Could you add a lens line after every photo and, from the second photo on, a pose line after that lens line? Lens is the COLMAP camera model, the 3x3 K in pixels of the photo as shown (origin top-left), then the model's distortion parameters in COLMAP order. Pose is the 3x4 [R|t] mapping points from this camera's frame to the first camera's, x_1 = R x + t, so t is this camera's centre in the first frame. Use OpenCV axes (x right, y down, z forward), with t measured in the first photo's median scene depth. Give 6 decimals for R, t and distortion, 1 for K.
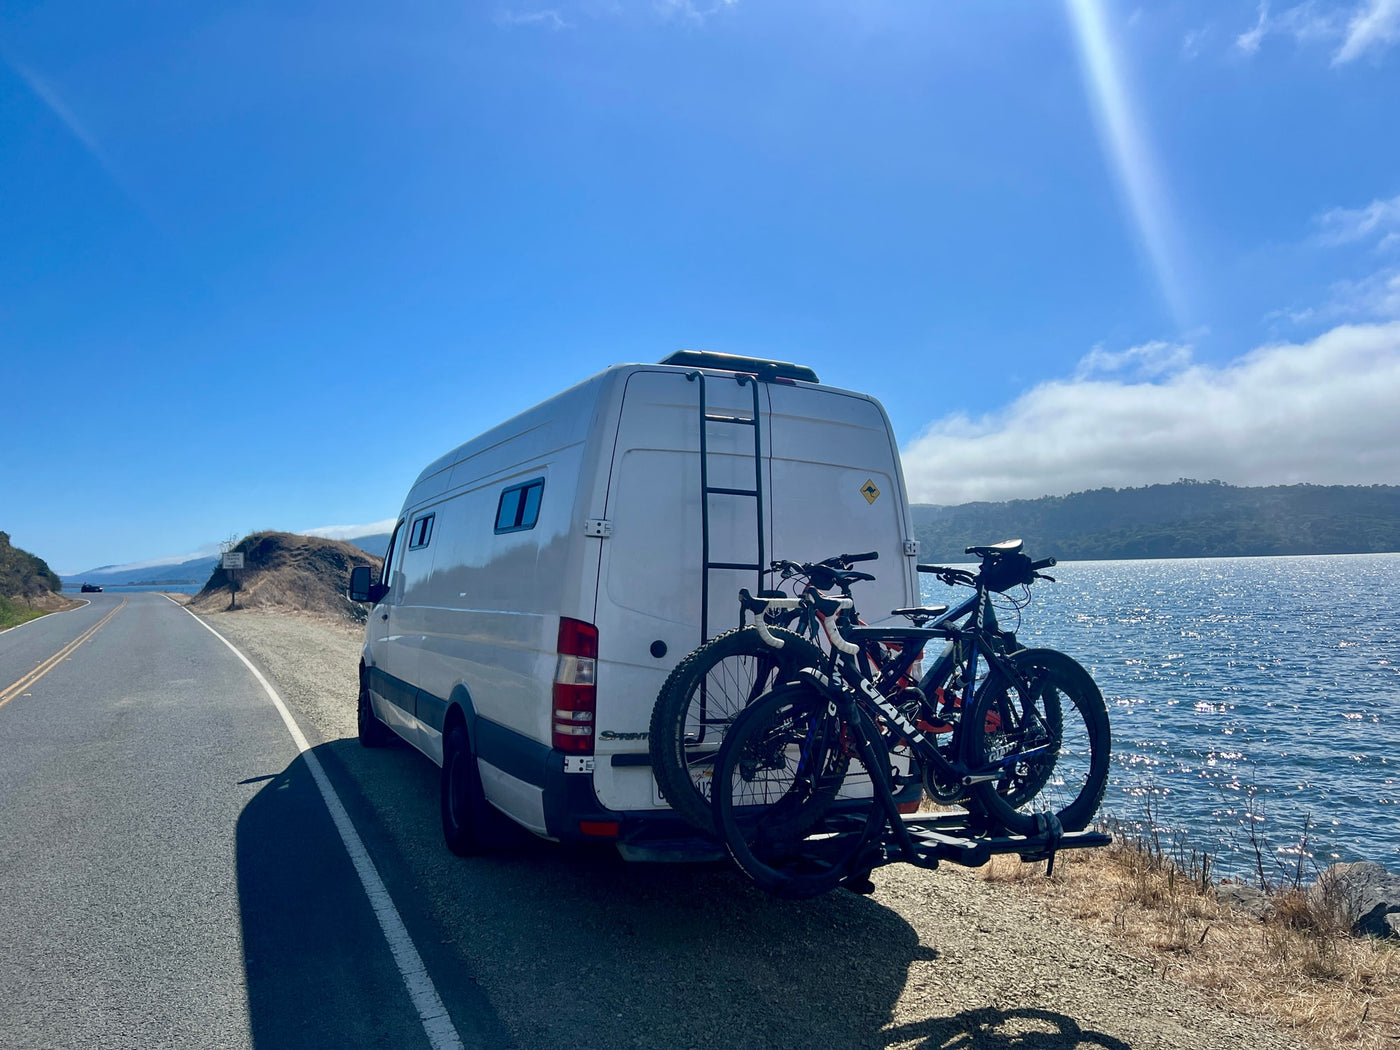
lens RADIAL K [[979.1, 0, 700.0], [0, 979.1, 525.0], [0, 0, 1]] dist [0.001728, 0.000606]
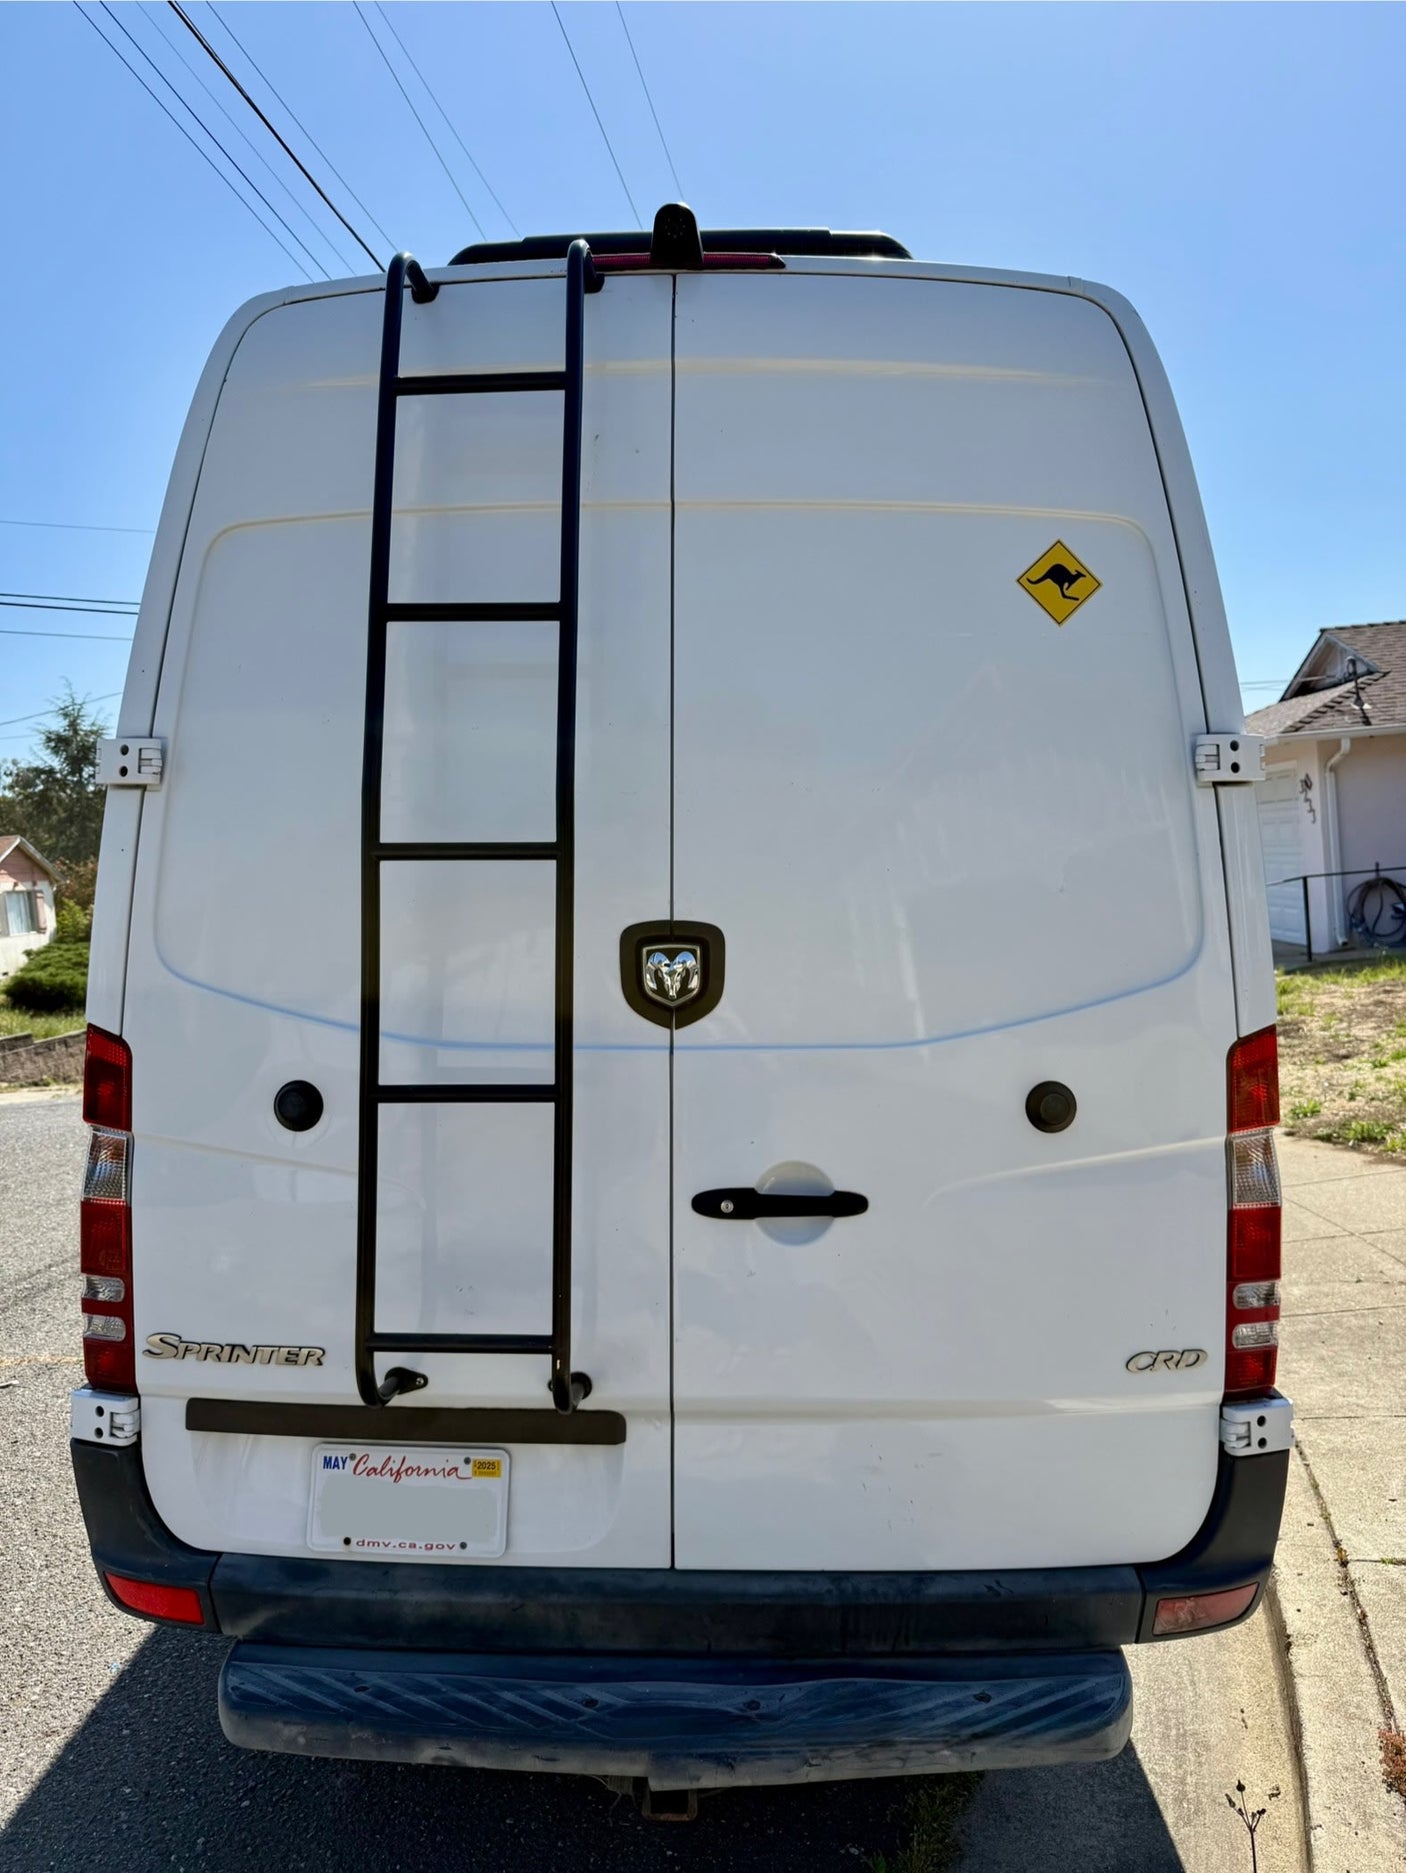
lens RADIAL K [[1309.9, 0, 703.0], [0, 1309.9, 936.5], [0, 0, 1]] dist [0.001728, 0.000606]
pose [[0.878920, -0.024577, -0.476336, 0.299700], [0.053834, 0.997402, 0.047872, 0.054147], [0.473921, -0.067719, 0.877959, 0.673382]]
